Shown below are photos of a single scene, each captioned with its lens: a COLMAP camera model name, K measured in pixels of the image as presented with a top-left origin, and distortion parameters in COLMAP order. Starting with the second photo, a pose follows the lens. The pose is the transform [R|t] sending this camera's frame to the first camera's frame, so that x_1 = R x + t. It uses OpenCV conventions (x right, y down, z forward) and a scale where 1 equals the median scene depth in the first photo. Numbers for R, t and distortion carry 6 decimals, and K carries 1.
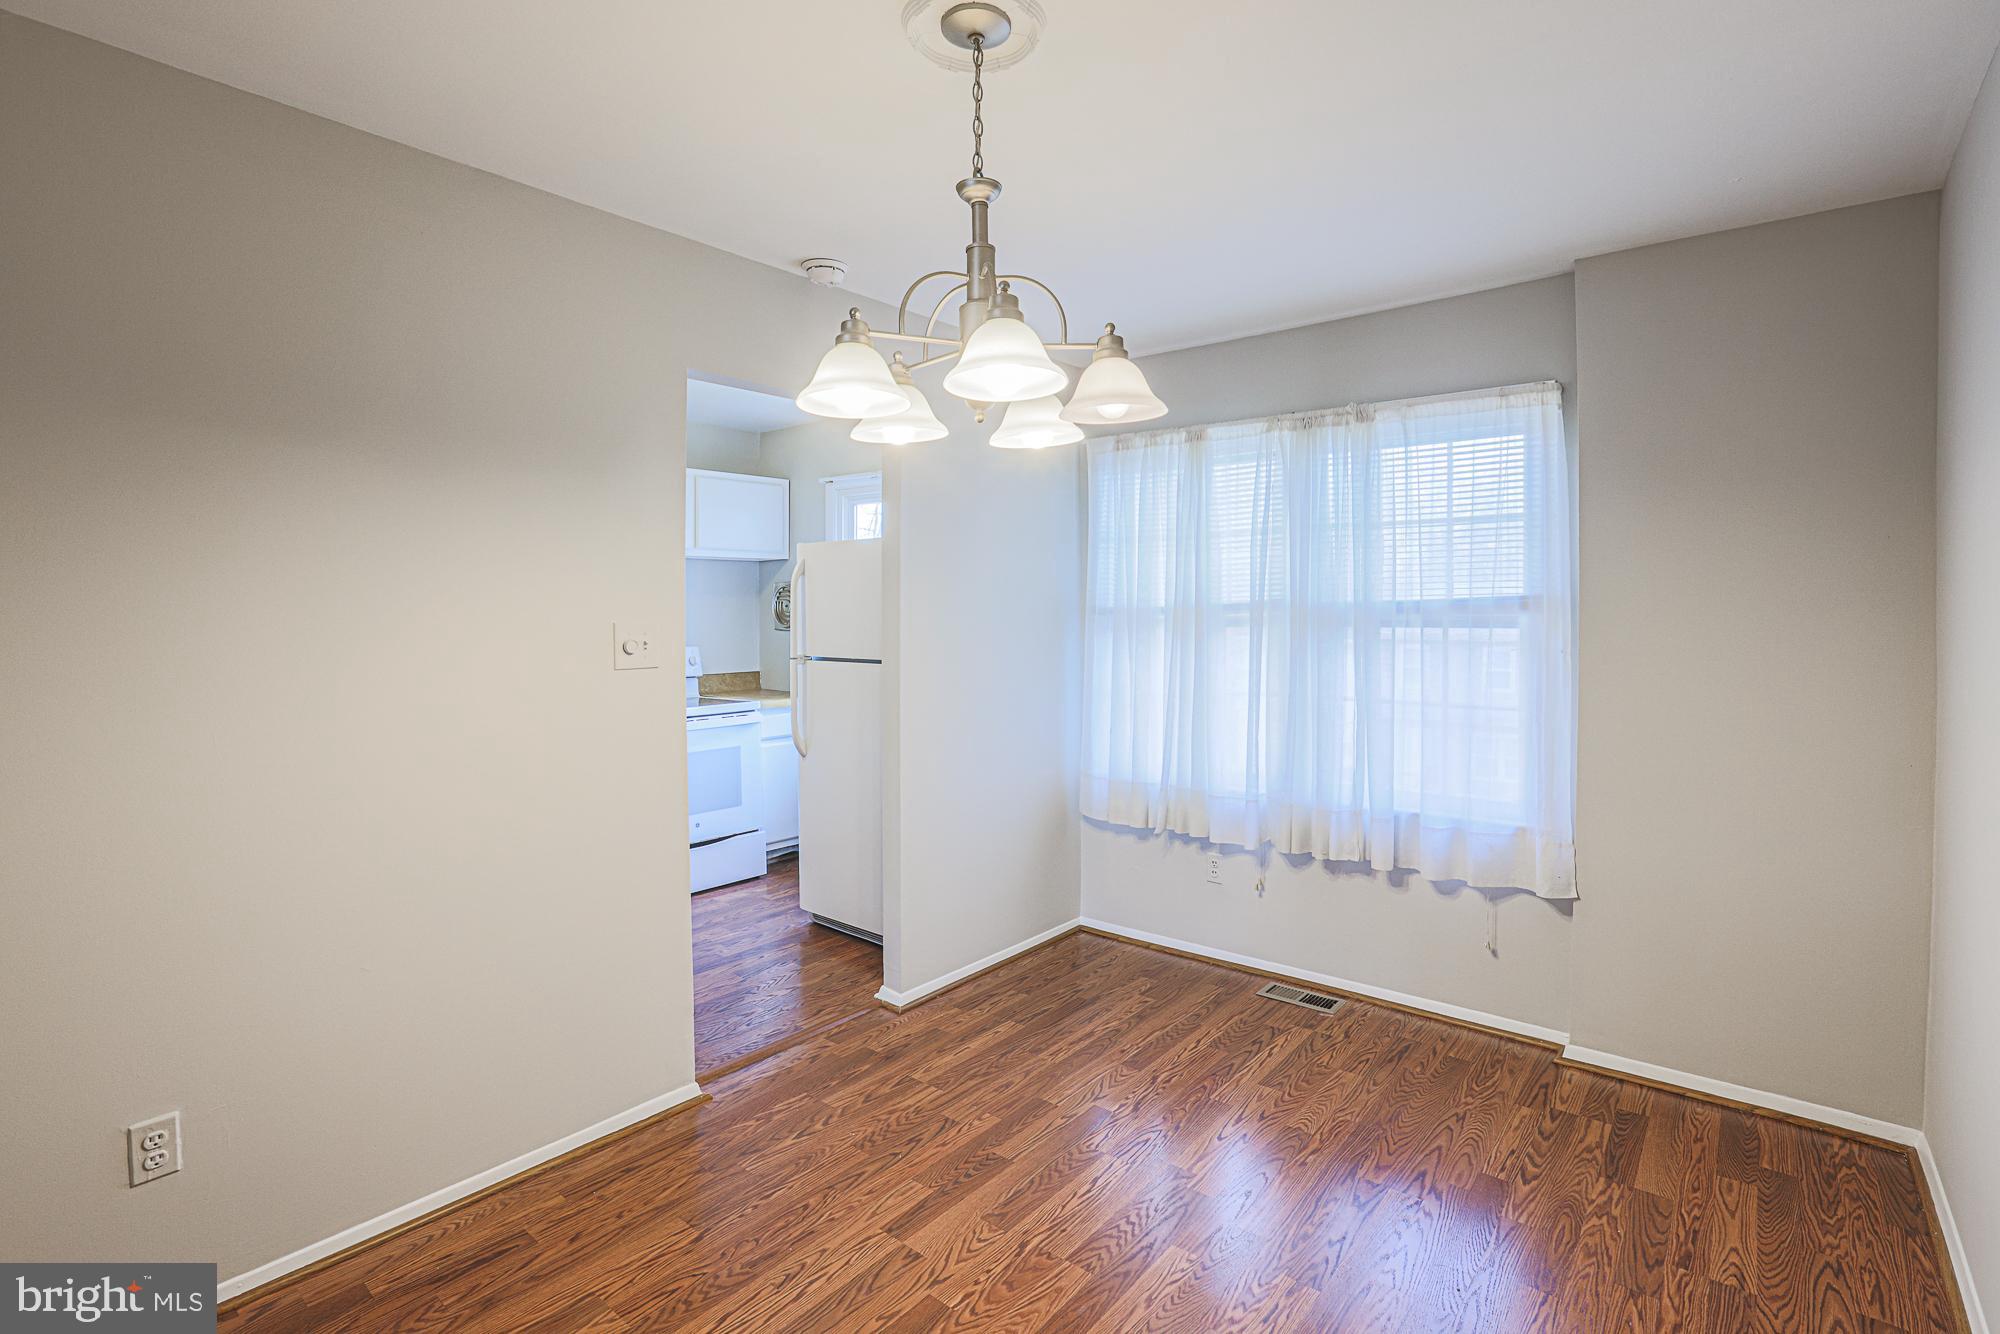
lens RADIAL K [[931.9, 0, 1020.1], [0, 931.9, 626.3], [0, 0, 1]] dist [-0.065360, 0.025105]
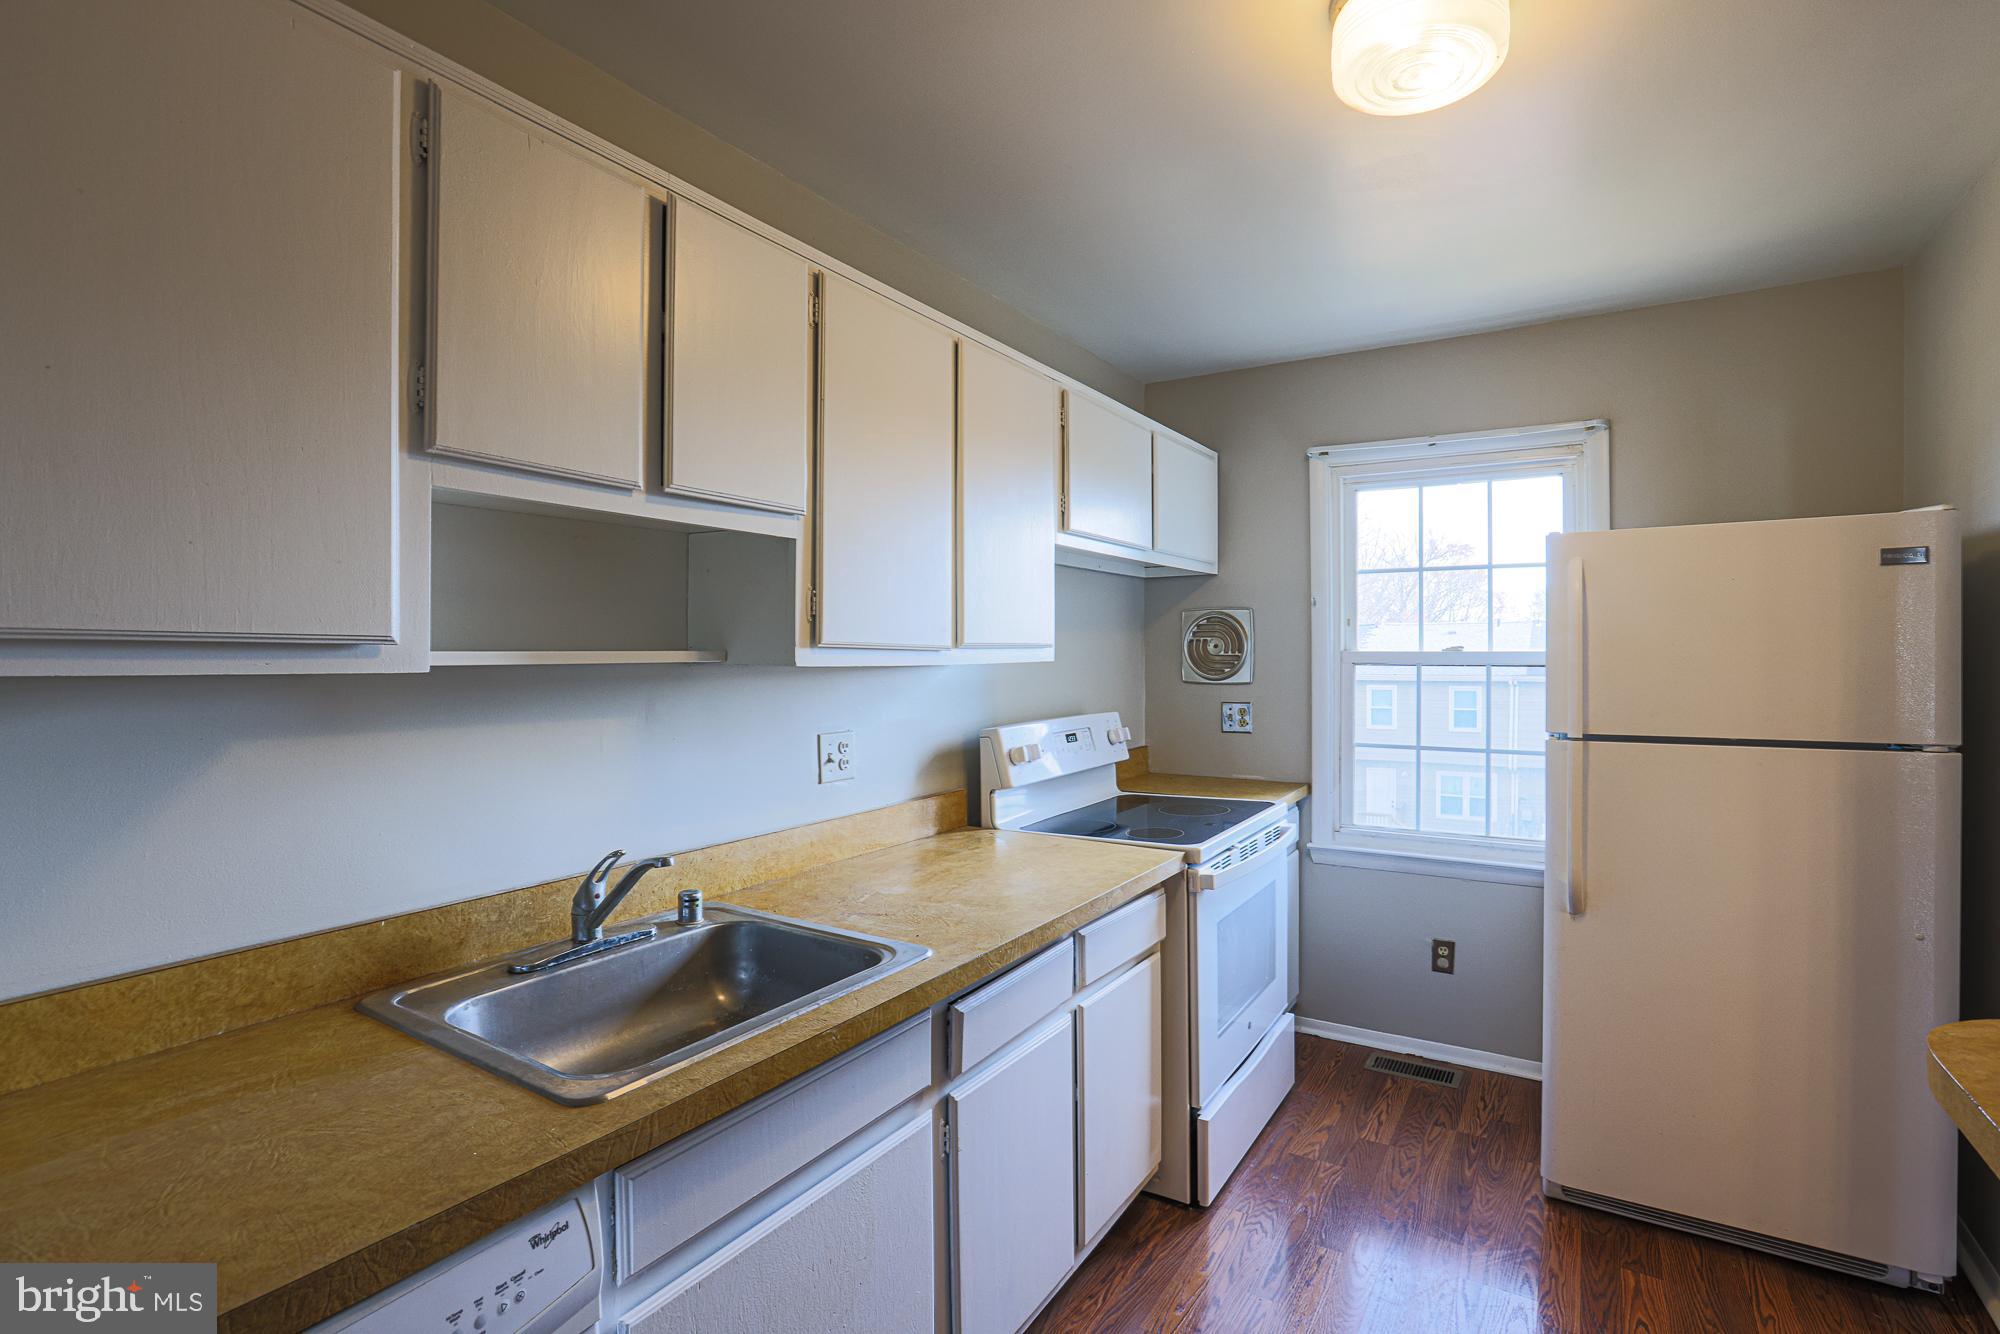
lens RADIAL K [[955.8, 0, 1004.2], [0, 955.8, 674.9], [0, 0, 1]] dist [-0.066060, 0.027923]
pose [[0.991306, -0.007663, 0.131350, -0.832668], [0.006492, 0.999935, 0.009346, -0.012754], [-0.131414, -0.008412, 0.991292, 0.629652]]
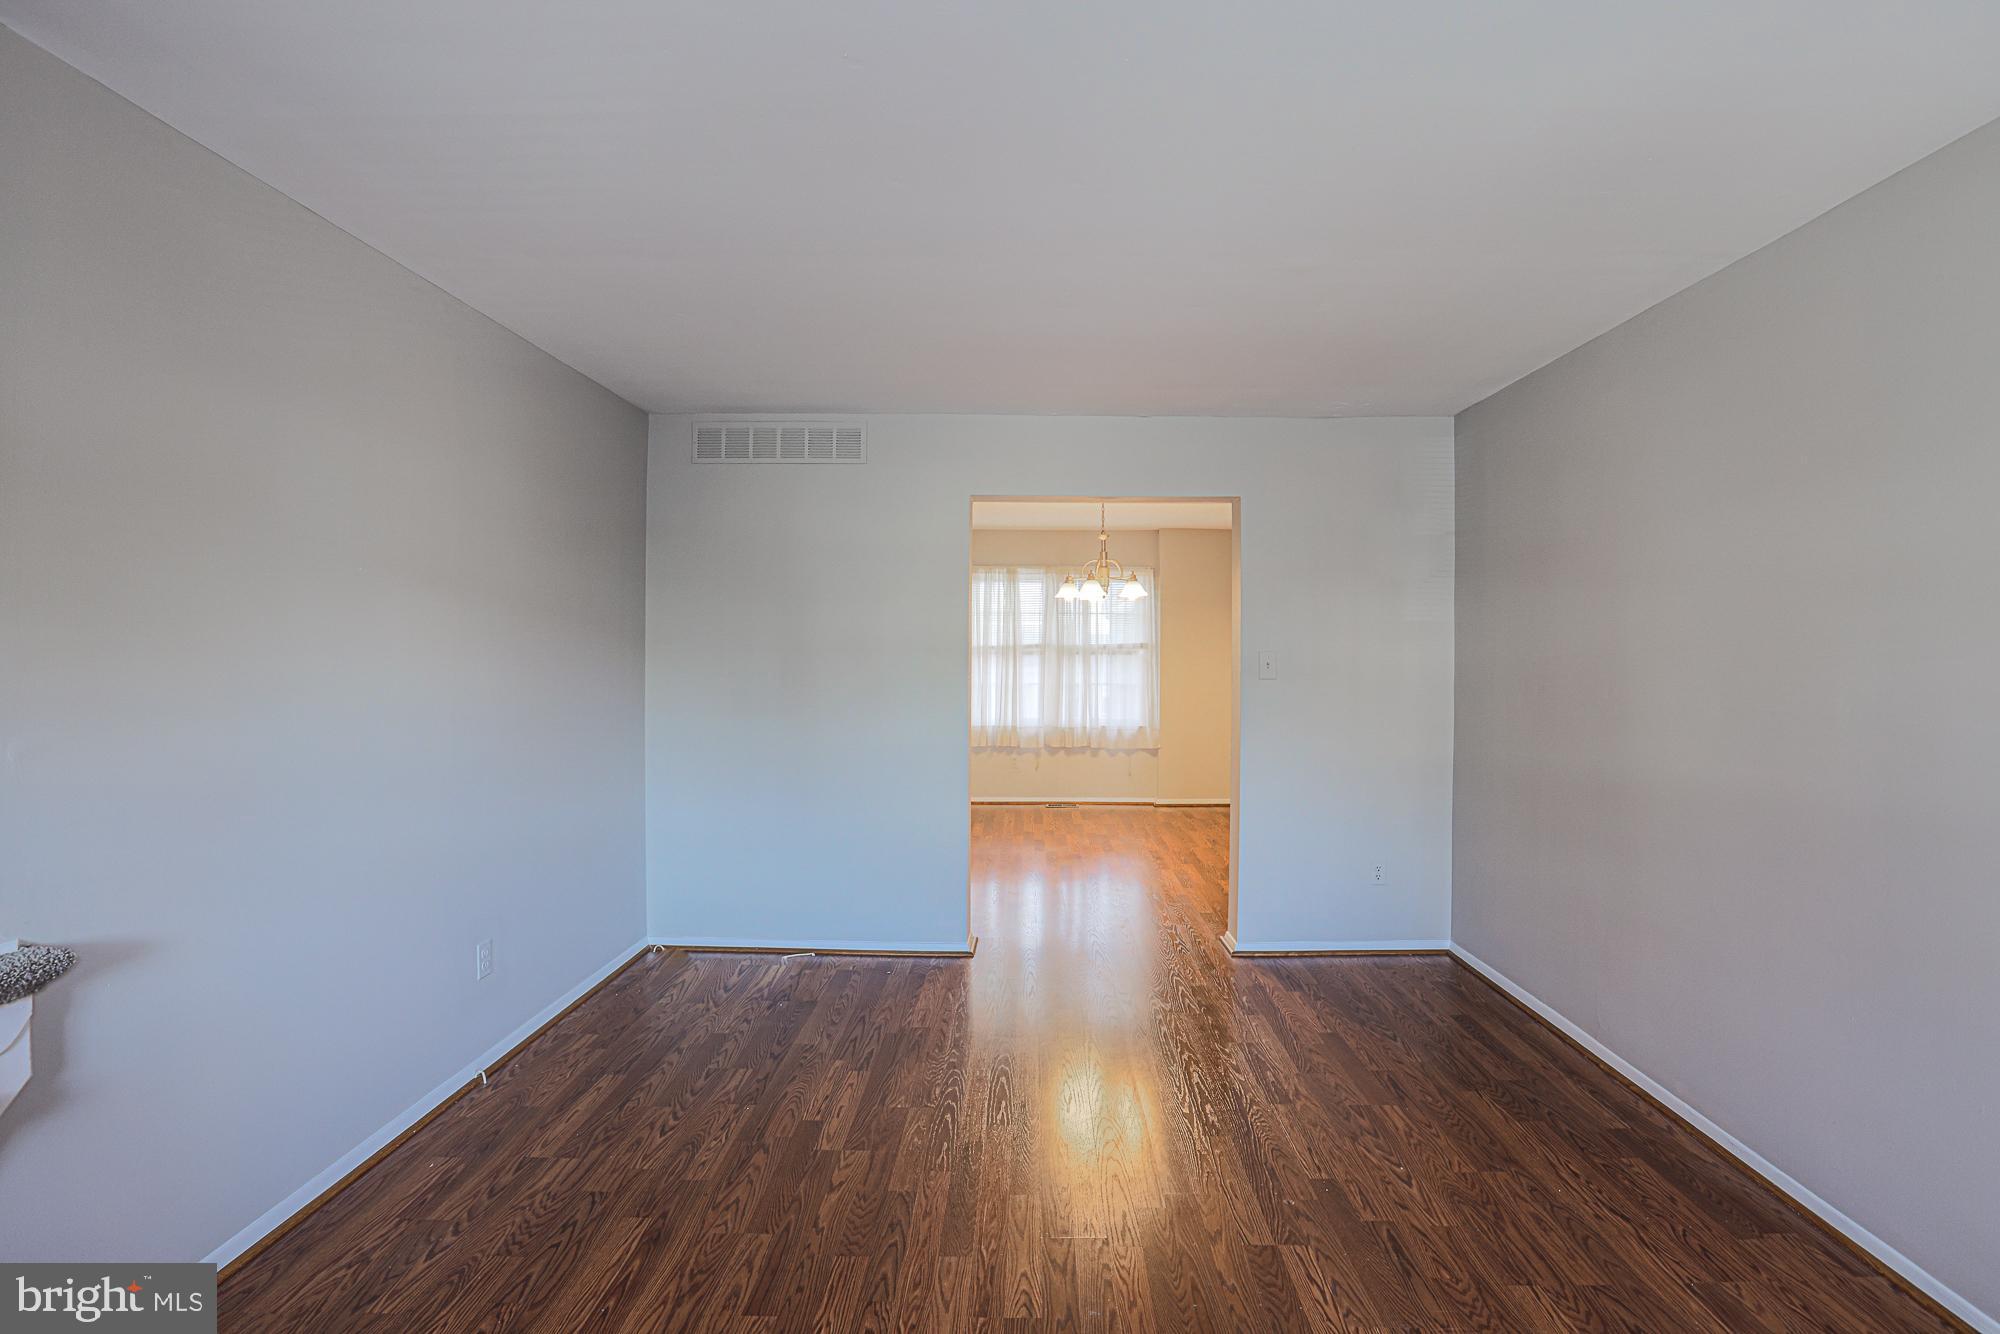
lens RADIAL K [[915.8, 0, 1032.4], [0, 915.8, 647.0], [0, 0, 1]] dist [-0.060333, 0.023455]
pose [[0.777484, 0.007194, 0.628862, -1.358728], [0.002486, 0.999892, -0.014511, 0.016089], [-0.628898, 0.012846, 0.777382, -0.893534]]
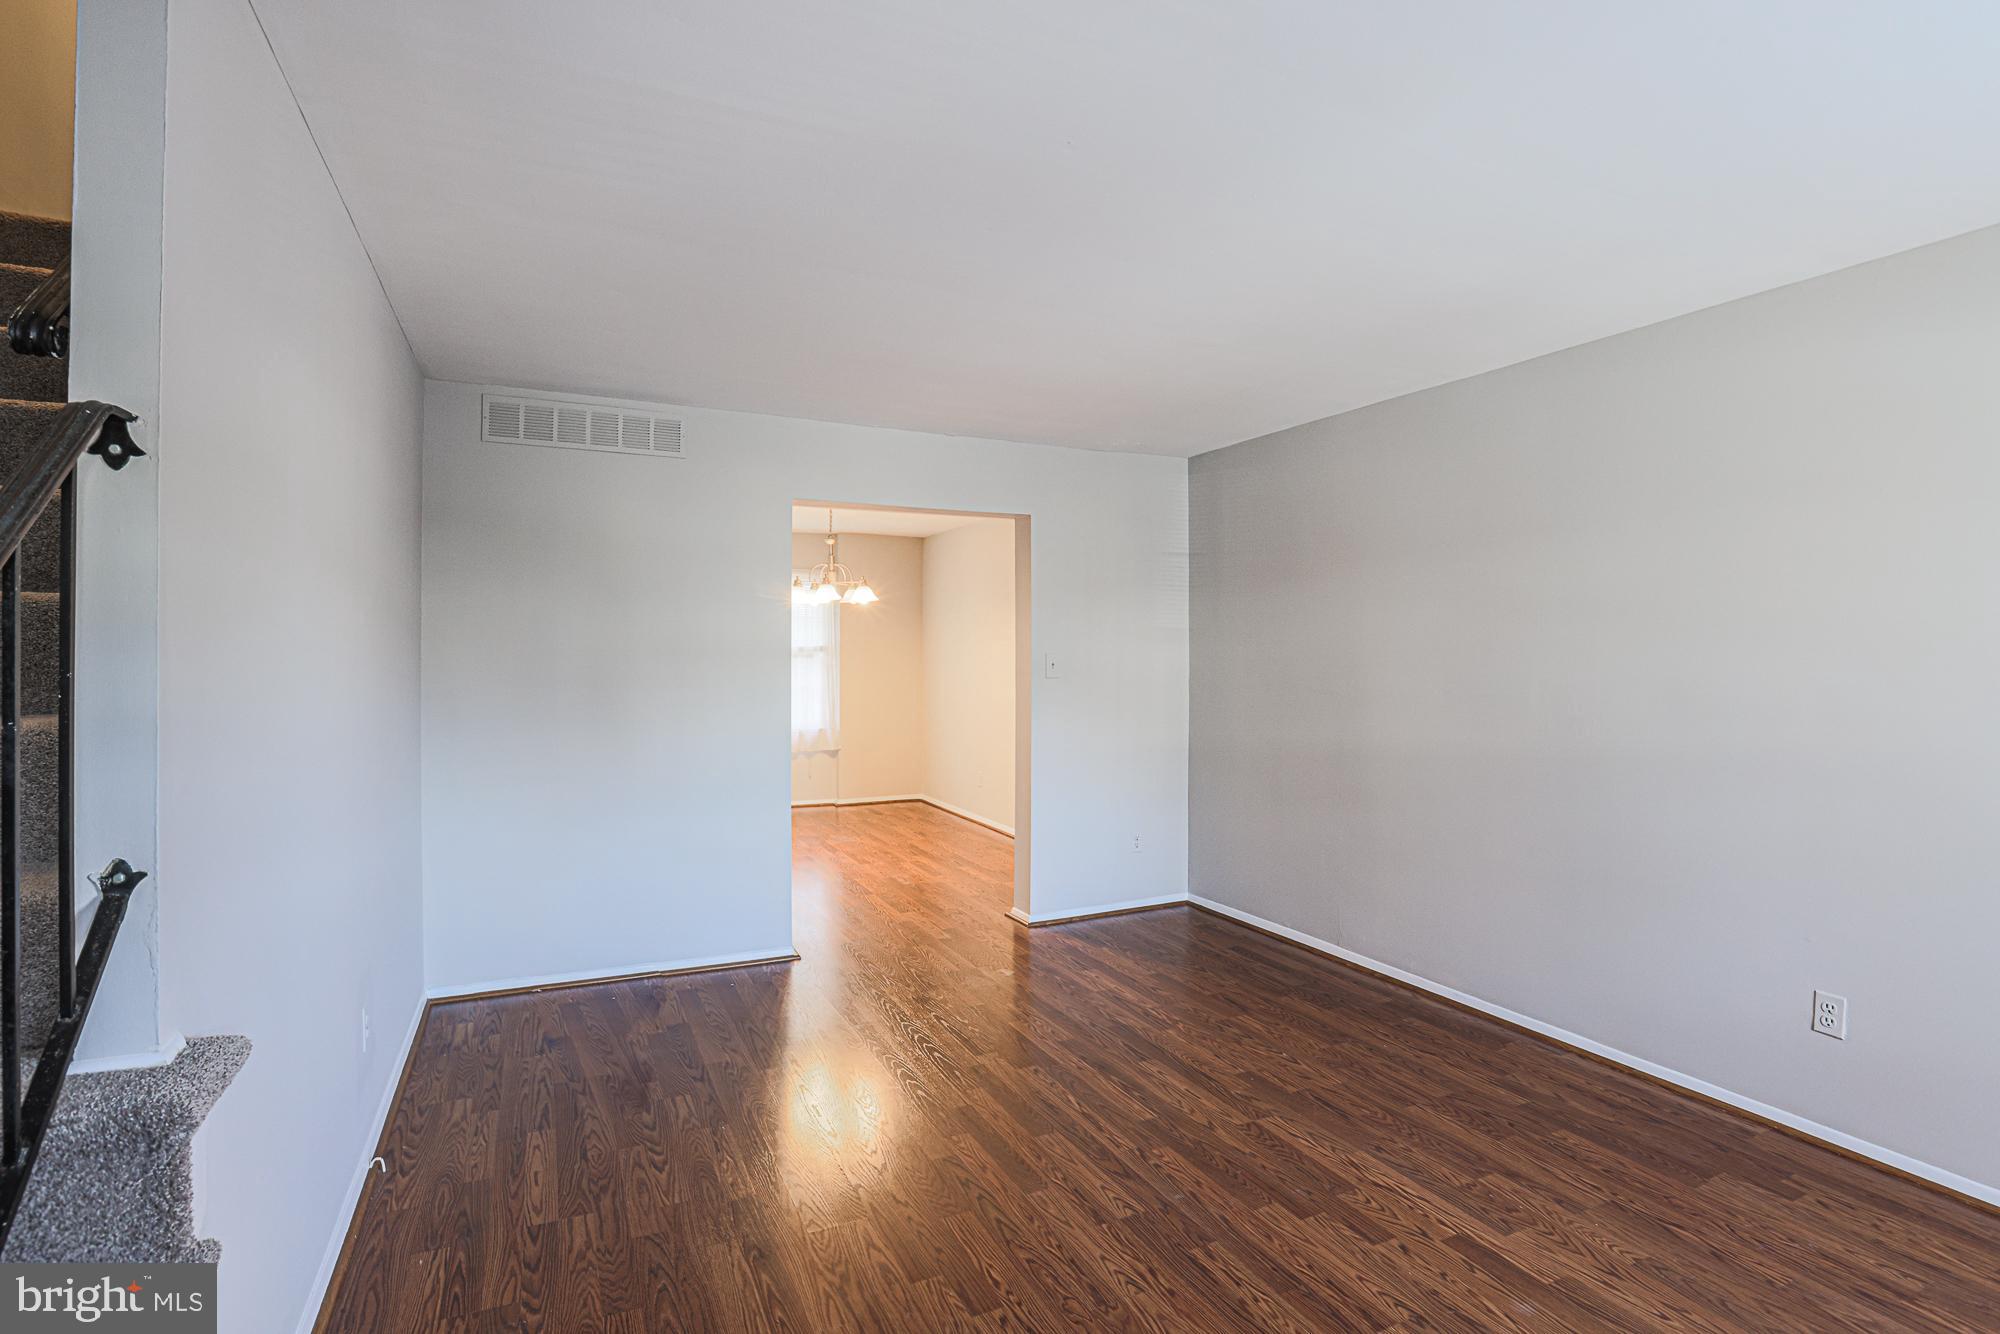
lens RADIAL K [[933.8, 0, 985.1], [0, 933.8, 650.3], [0, 0, 1]] dist [-0.052779, 0.018604]
pose [[0.433119, 0.005430, 0.901320, -1.683662], [0.009846, 0.999894, -0.010755, 0.013449], [-0.901283, 0.013532, 0.433019, -0.645993]]
